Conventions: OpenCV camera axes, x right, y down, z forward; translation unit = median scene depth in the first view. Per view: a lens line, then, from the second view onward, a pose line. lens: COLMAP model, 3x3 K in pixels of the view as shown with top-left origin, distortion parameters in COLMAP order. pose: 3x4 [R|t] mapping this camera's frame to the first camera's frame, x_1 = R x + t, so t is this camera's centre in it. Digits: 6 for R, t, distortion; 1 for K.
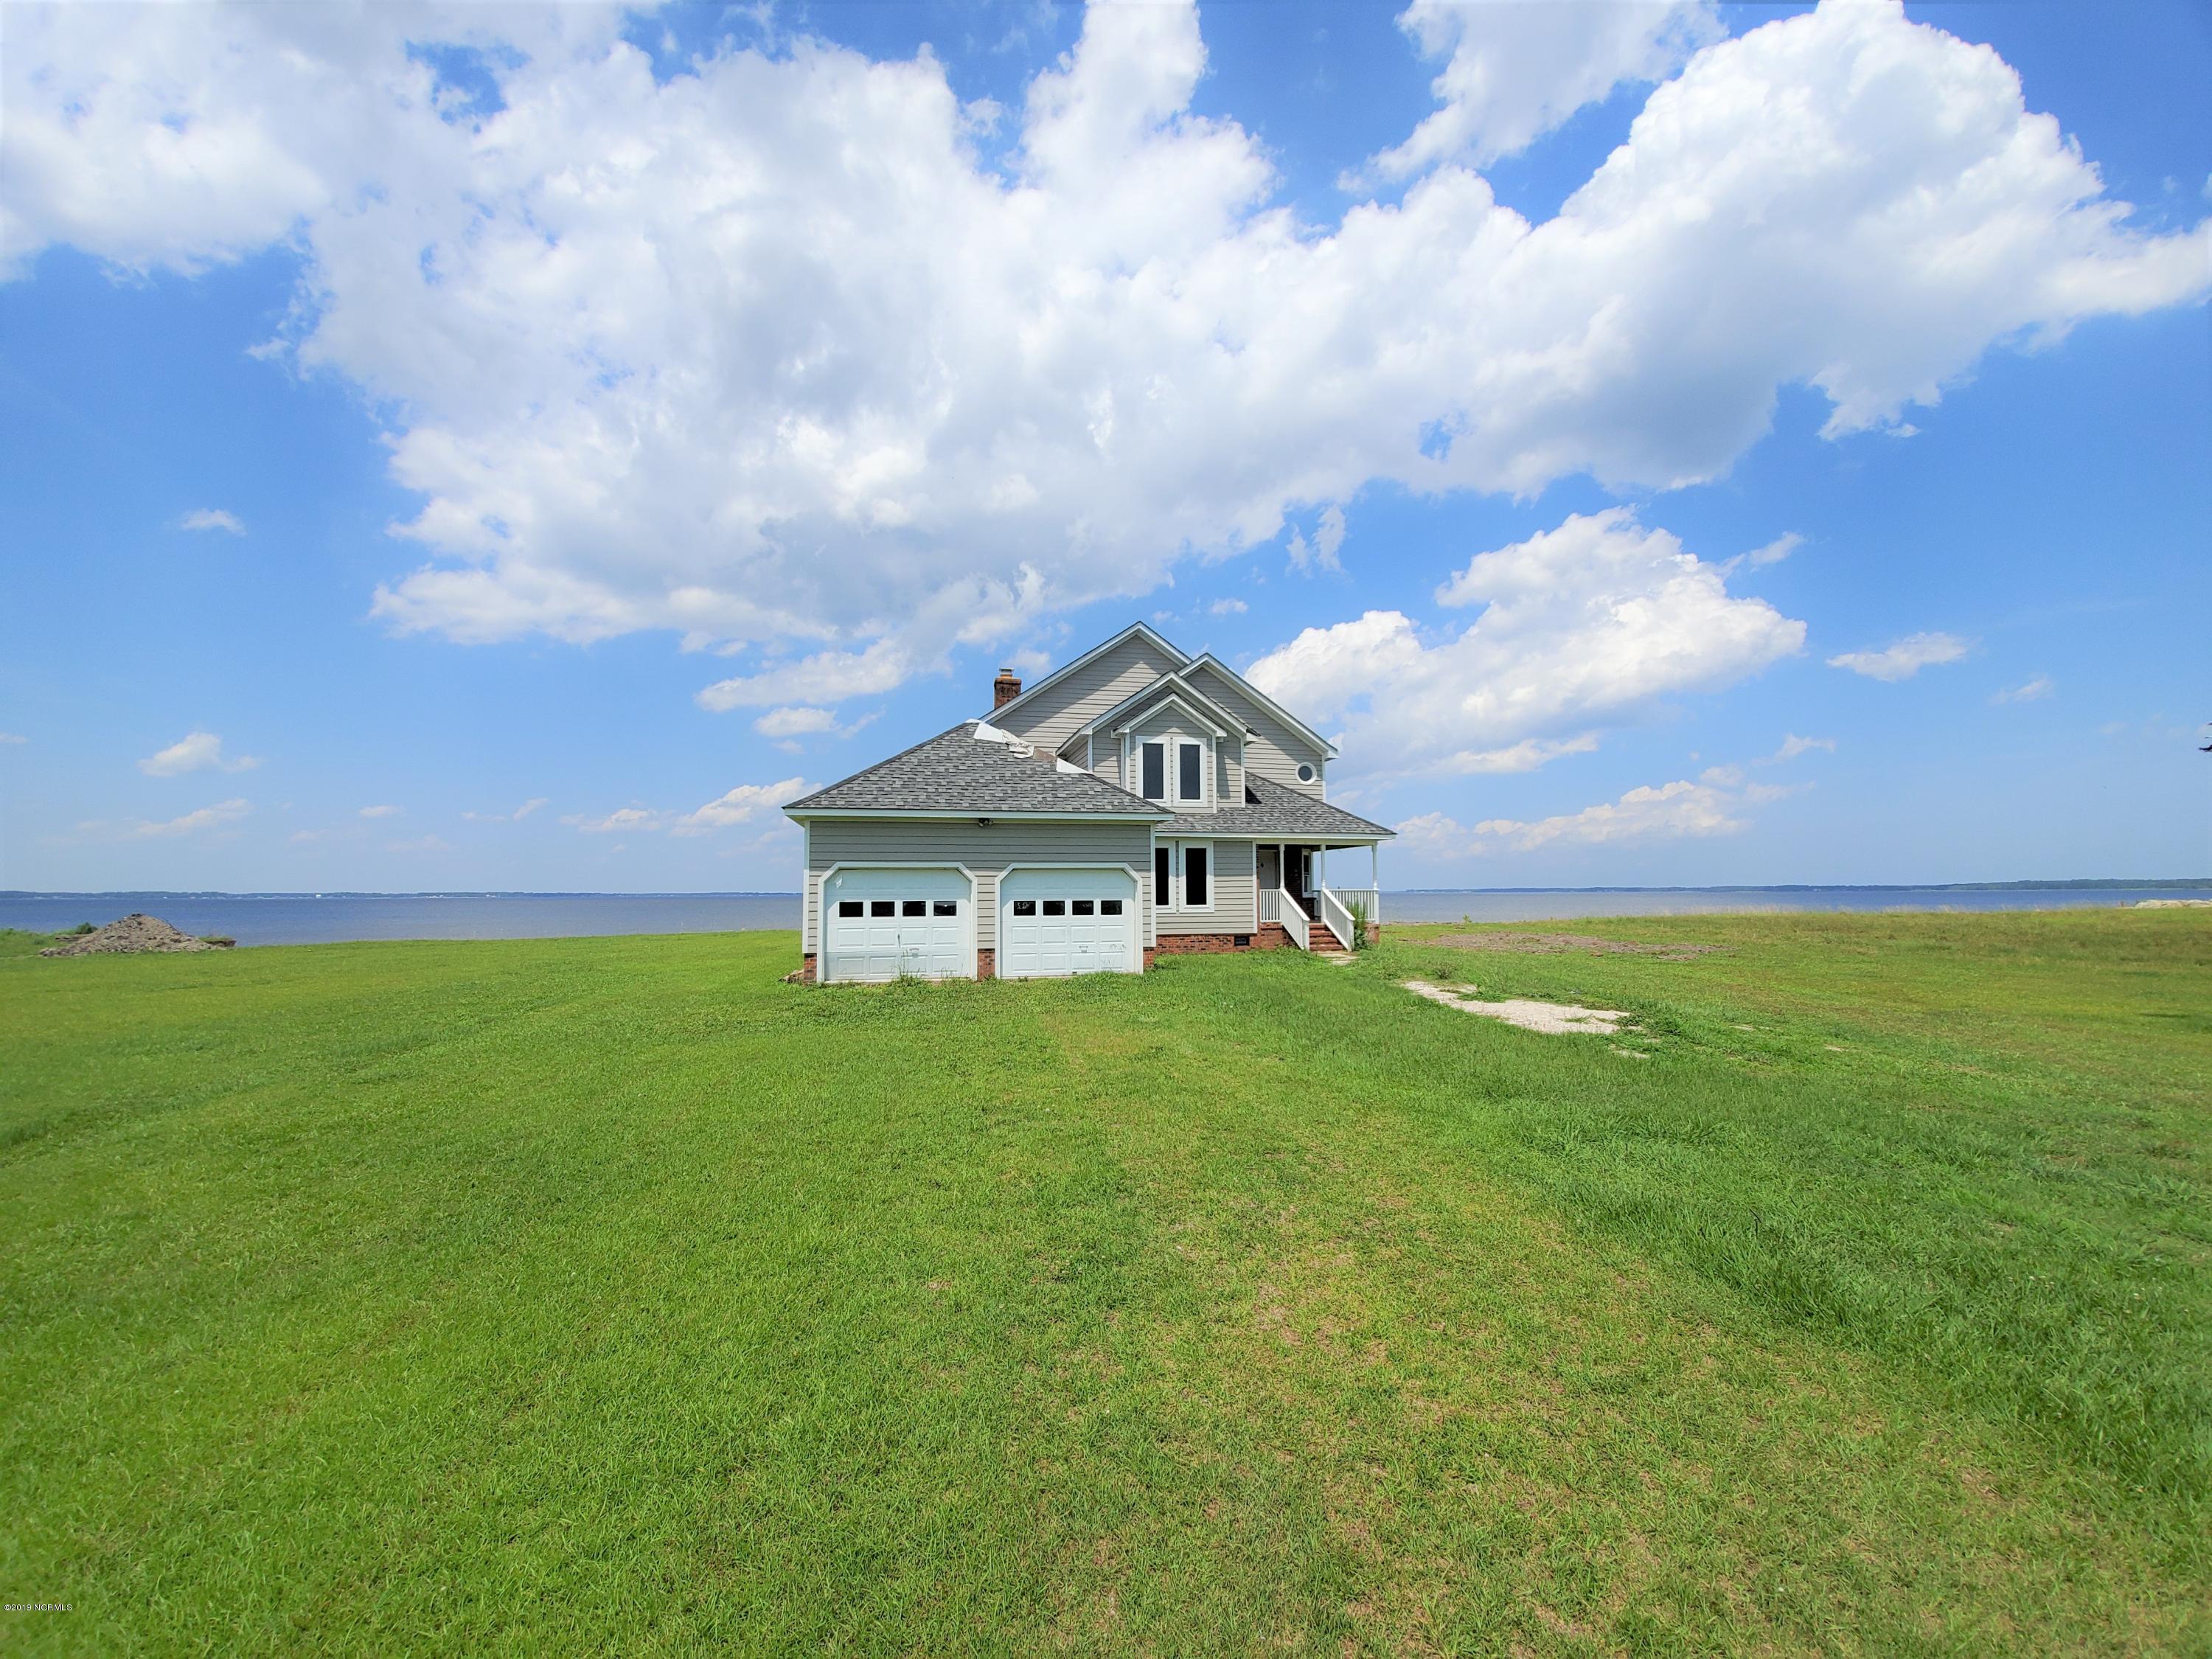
lens RADIAL K [[902.7, 0, 1106.9], [0, 902.7, 855.7], [0, 0, 1]] dist [-0.000115, 0.000064]
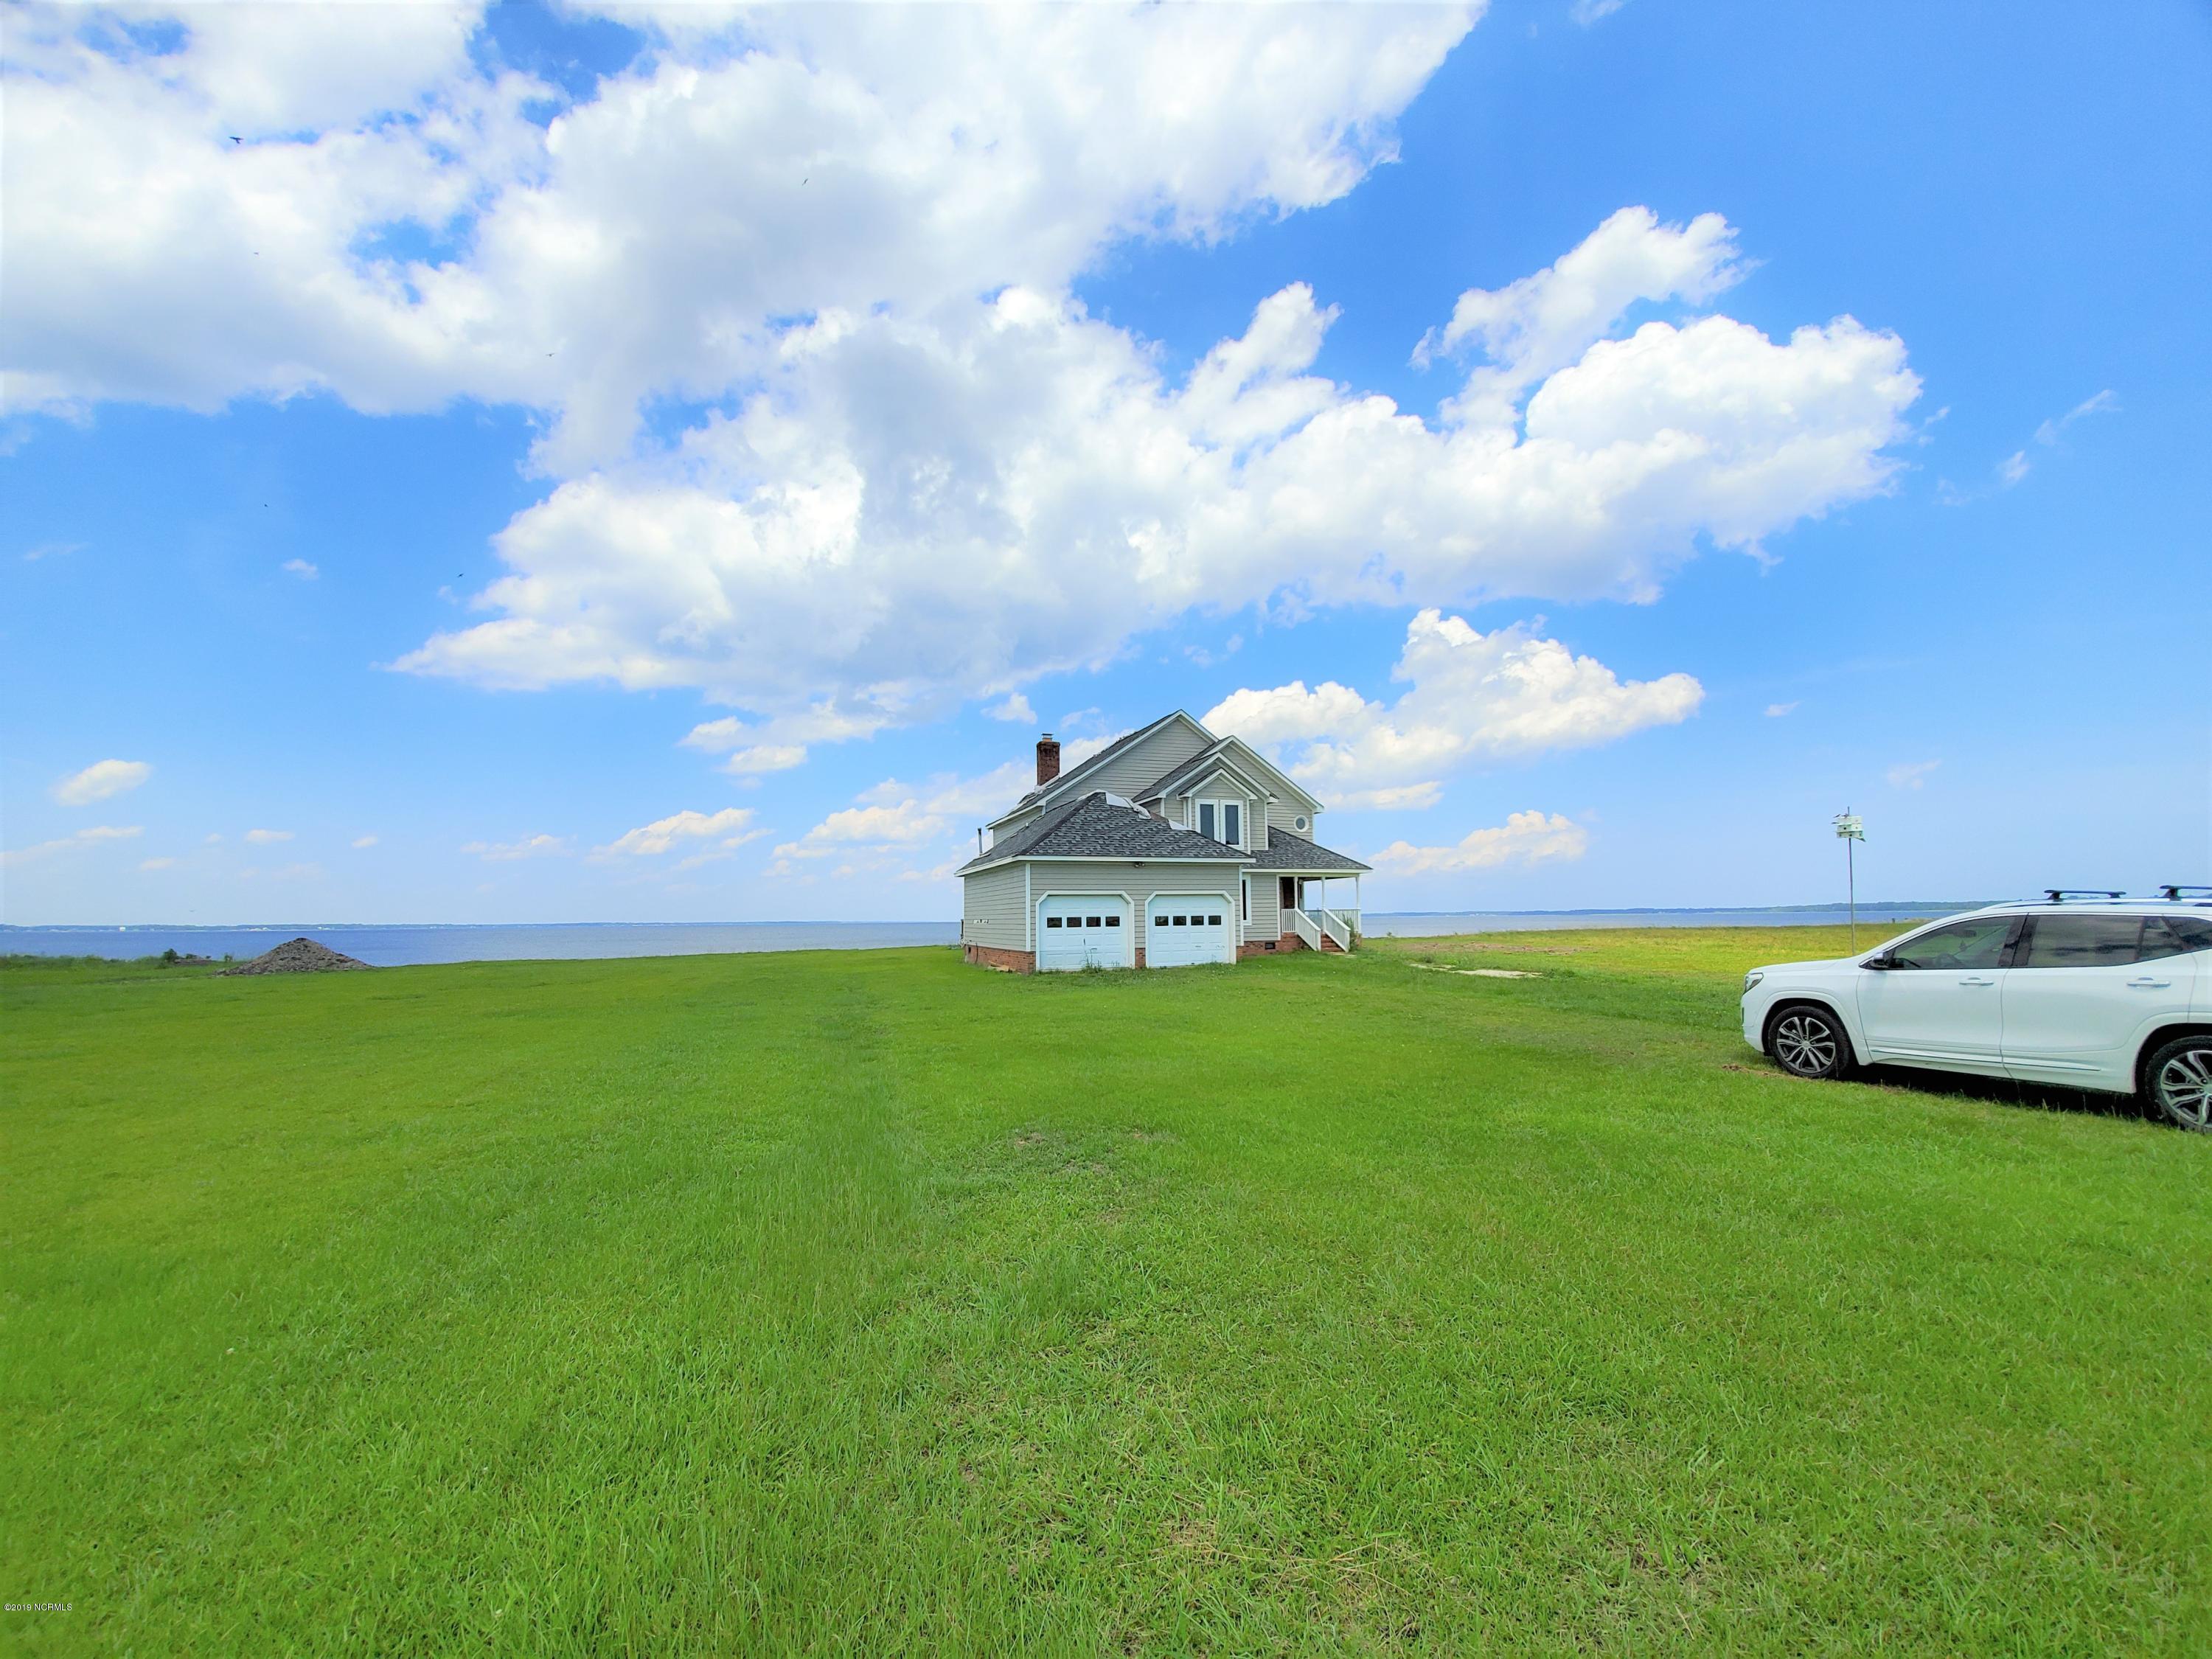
lens RADIAL K [[915.6, 0, 1094.3], [0, 915.6, 831.2], [0, 0, 1]] dist [0.001938, 0.000162]
pose [[0.994750, 0.004570, 0.102237, -0.367881], [0.000910, 0.998567, -0.053499, -0.010159], [-0.102335, 0.053311, 0.993320, -0.525501]]
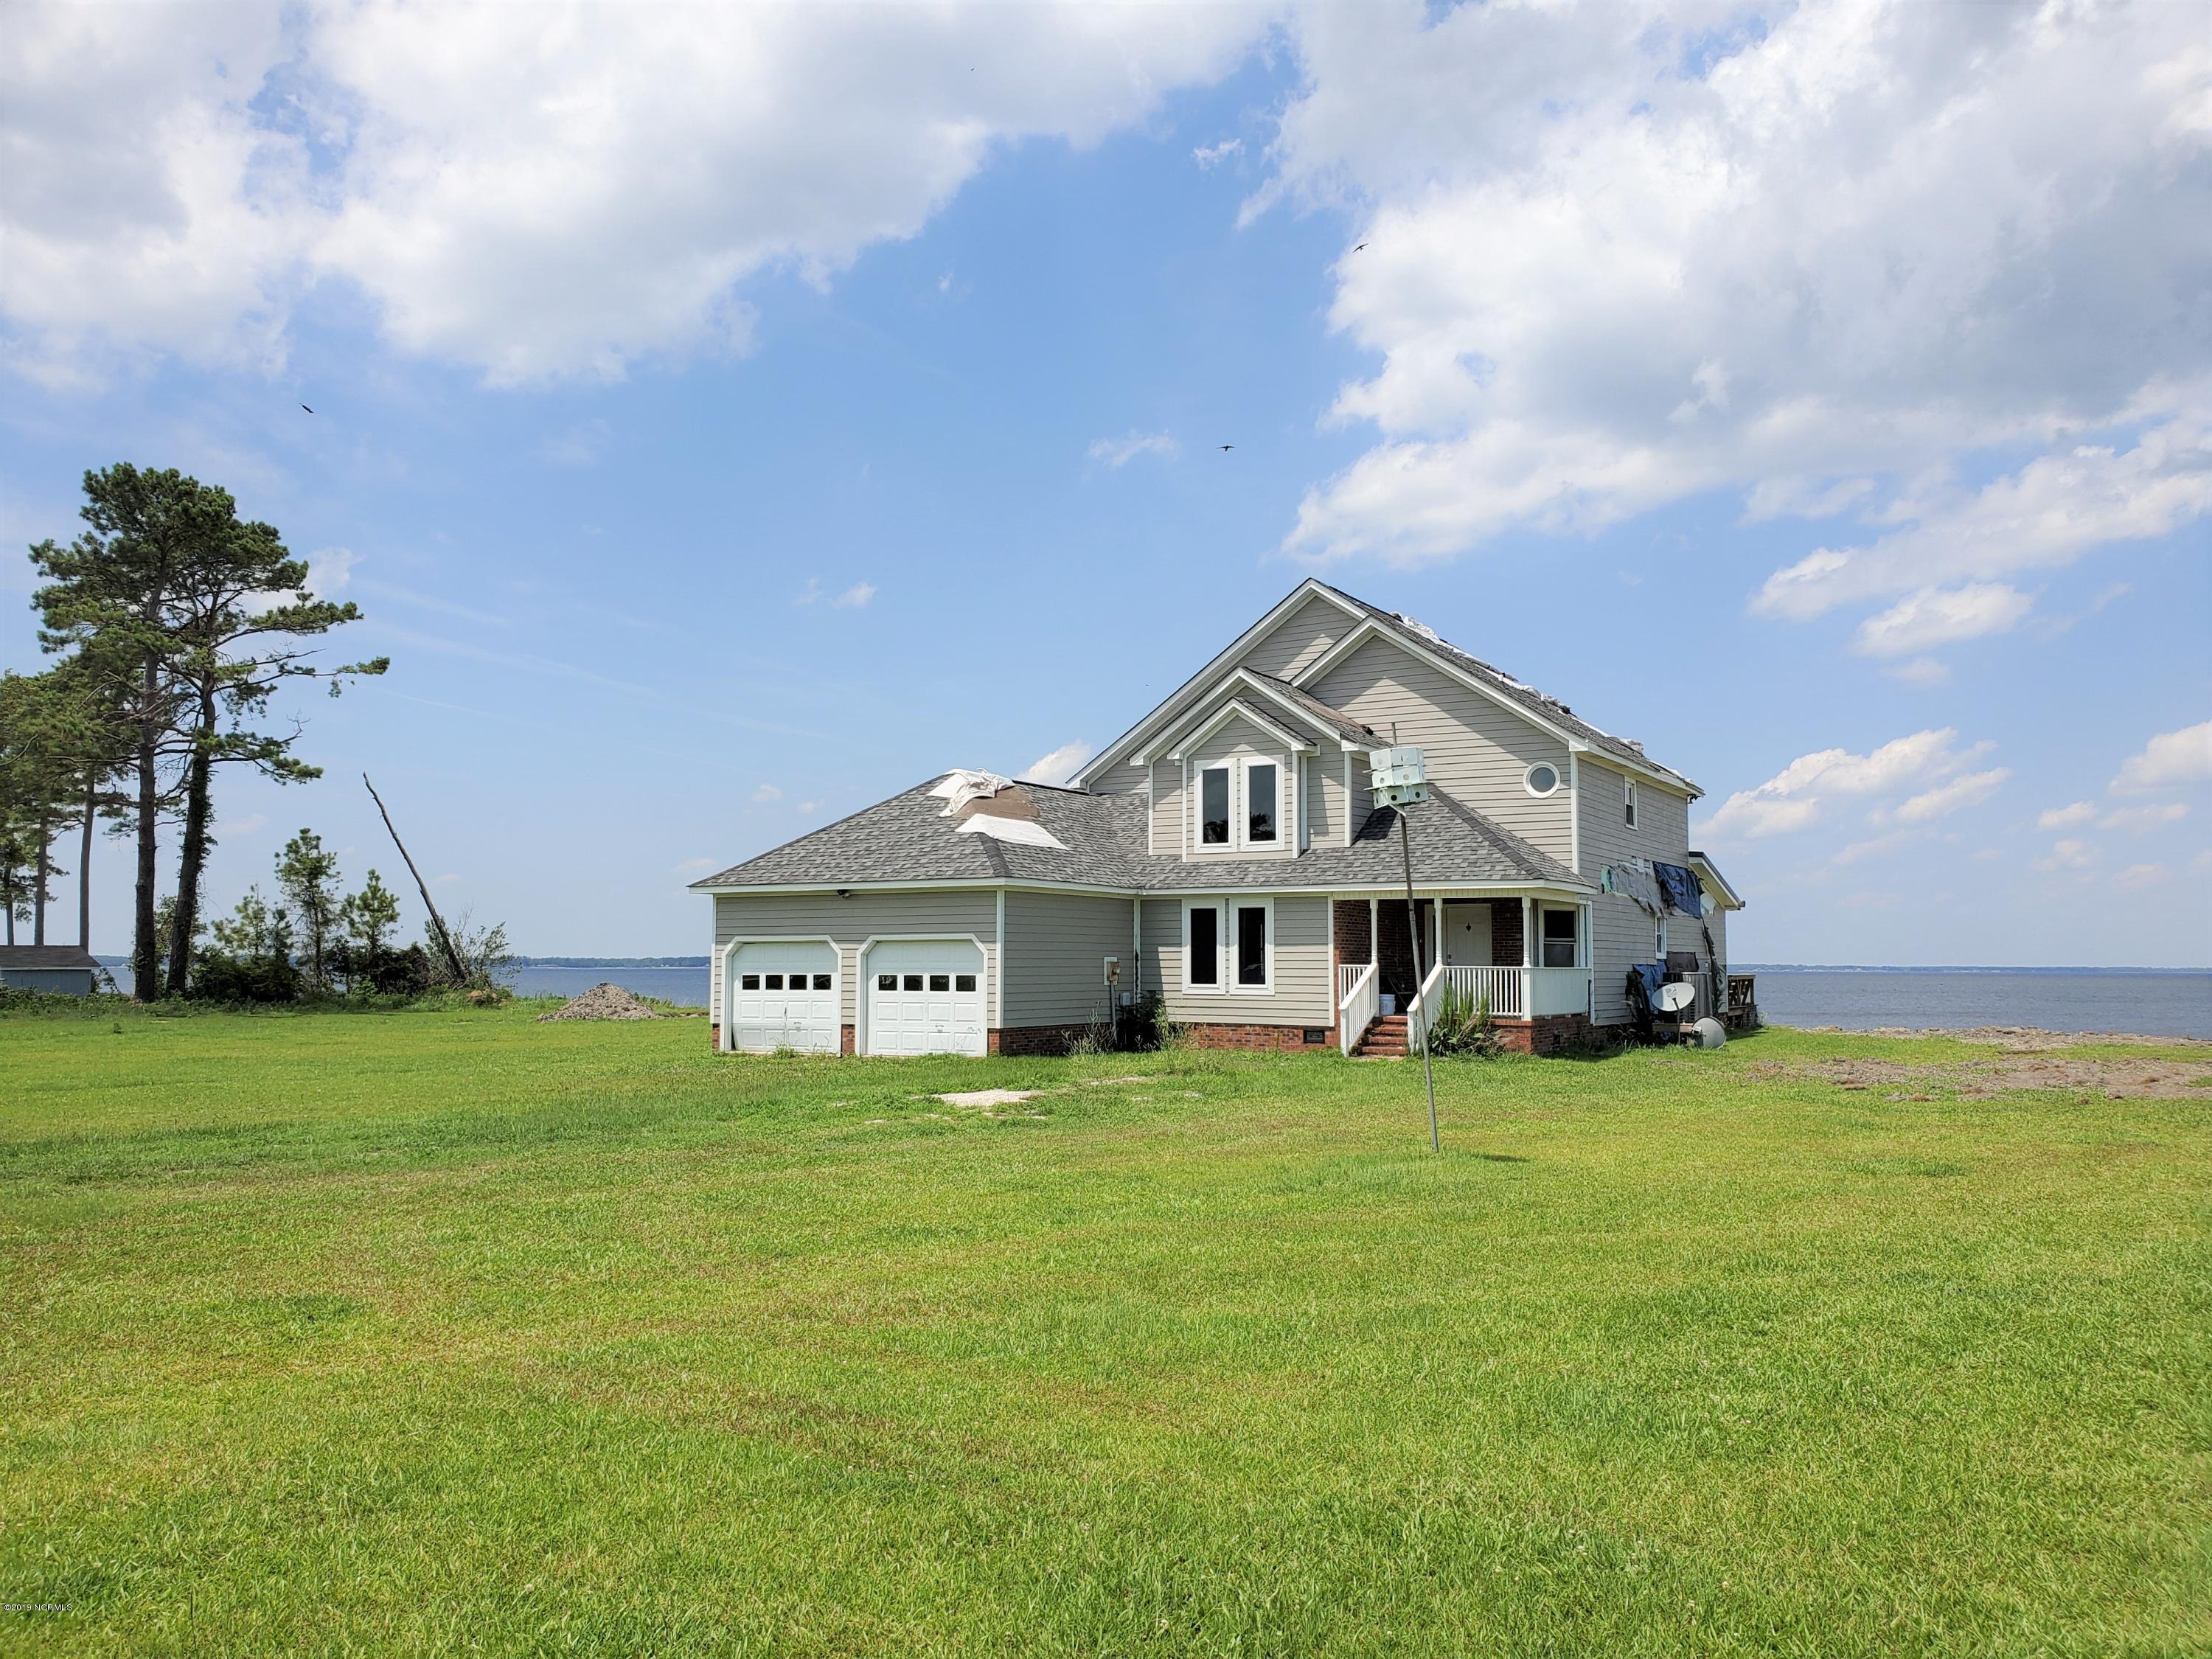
lens RADIAL K [[1829.9, 0, 1066.5], [0, 1829.9, 834.3], [0, 0, 1]] dist [0.226294, -0.002209]
pose [[0.717302, -0.042992, -0.695435, 1.415951], [0.023952, 0.999026, -0.037055, -0.022012], [0.696351, 0.009923, 0.717633, -0.253740]]
